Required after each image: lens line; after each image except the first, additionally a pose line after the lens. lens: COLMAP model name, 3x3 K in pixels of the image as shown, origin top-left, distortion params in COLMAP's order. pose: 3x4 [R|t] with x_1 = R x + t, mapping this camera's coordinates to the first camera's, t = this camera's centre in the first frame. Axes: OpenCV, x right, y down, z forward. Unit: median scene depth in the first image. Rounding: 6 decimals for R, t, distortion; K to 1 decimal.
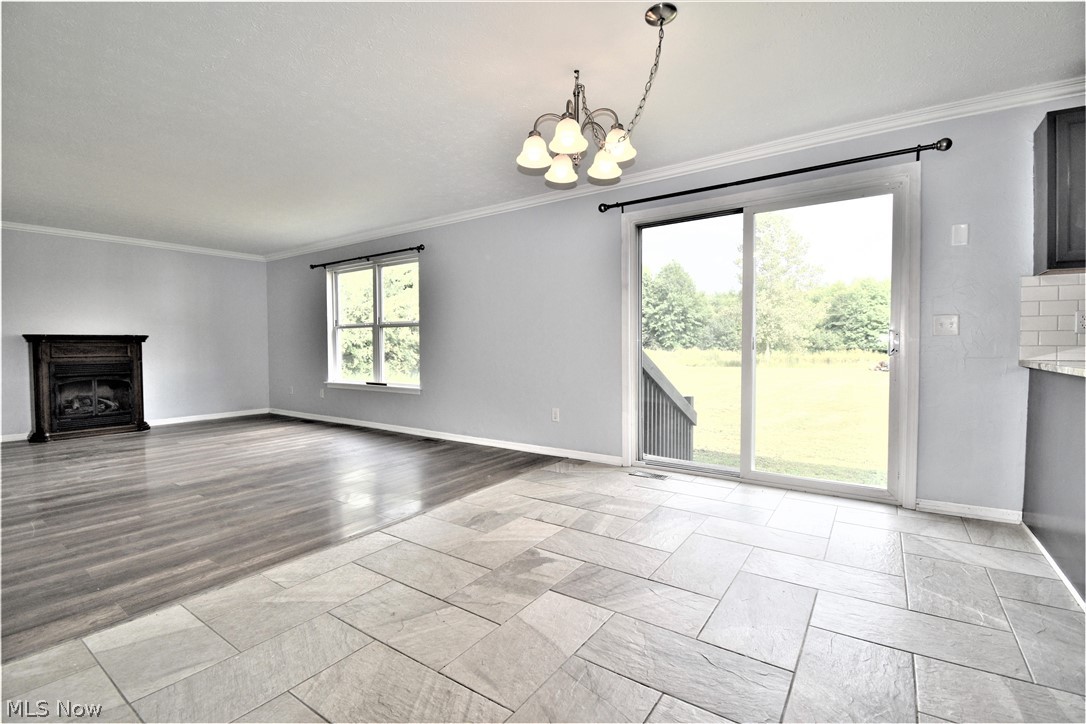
lens RADIAL K [[477.4, 0, 543.8], [0, 477.4, 359.4], [0, 0, 1]] dist [0.015084, -0.022580]
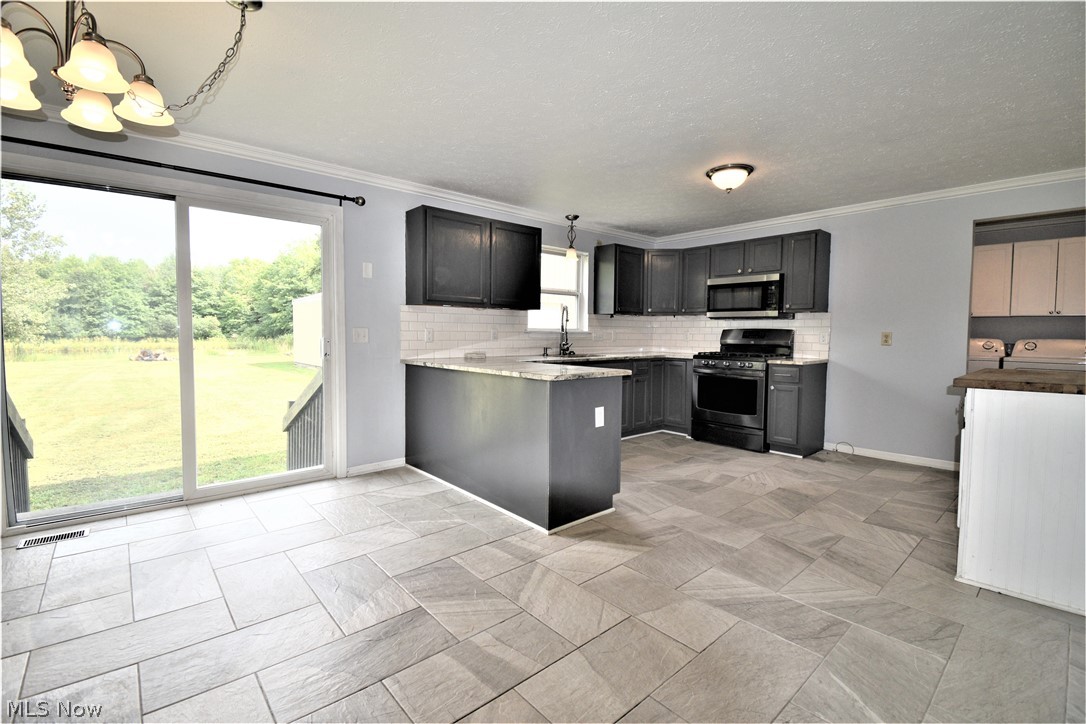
lens RADIAL K [[477.4, 0, 543.8], [0, 477.4, 359.4], [0, 0, 1]] dist [0.015084, -0.022580]
pose [[0.238233, -0.044519, 0.970187, -0.368264], [0.018709, 0.998974, 0.041246, -0.051759], [-0.971028, 0.008325, 0.238822, 0.177829]]
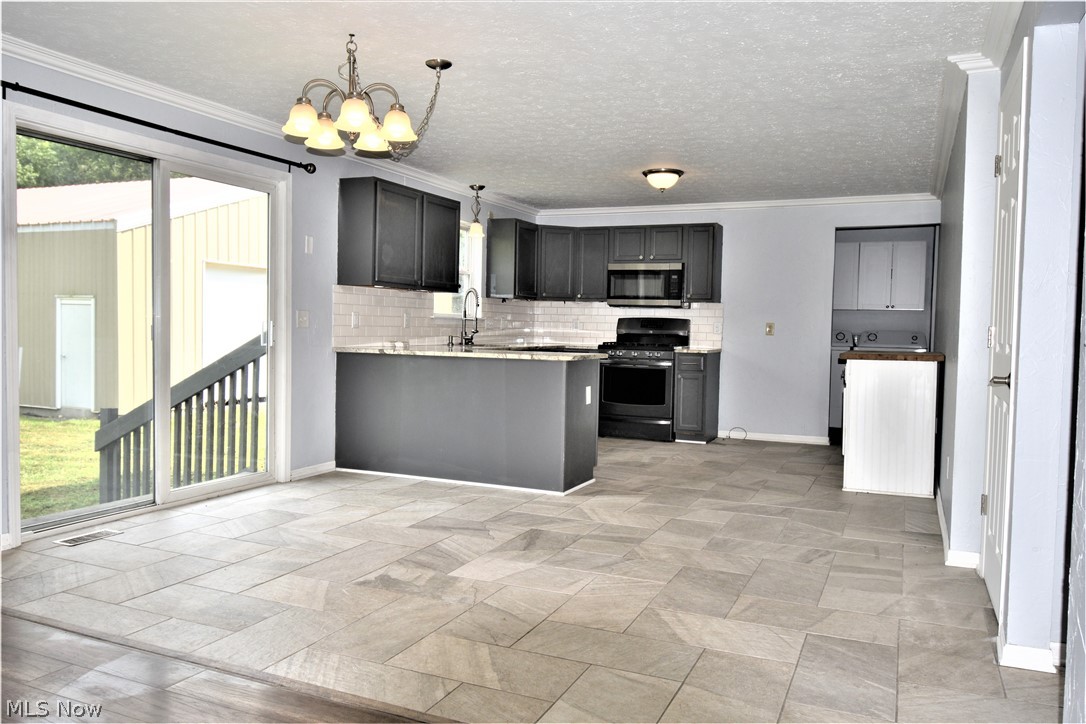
lens RADIAL K [[822.2, 0, 543.0], [0, 822.2, 362.0], [0, 0, 1]] dist [0.005461, -0.000525]
pose [[-0.187545, -0.041079, 0.981397, -1.324739], [0.008252, 0.999024, 0.043394, -0.050628], [-0.982221, 0.016237, -0.187023, 0.822478]]
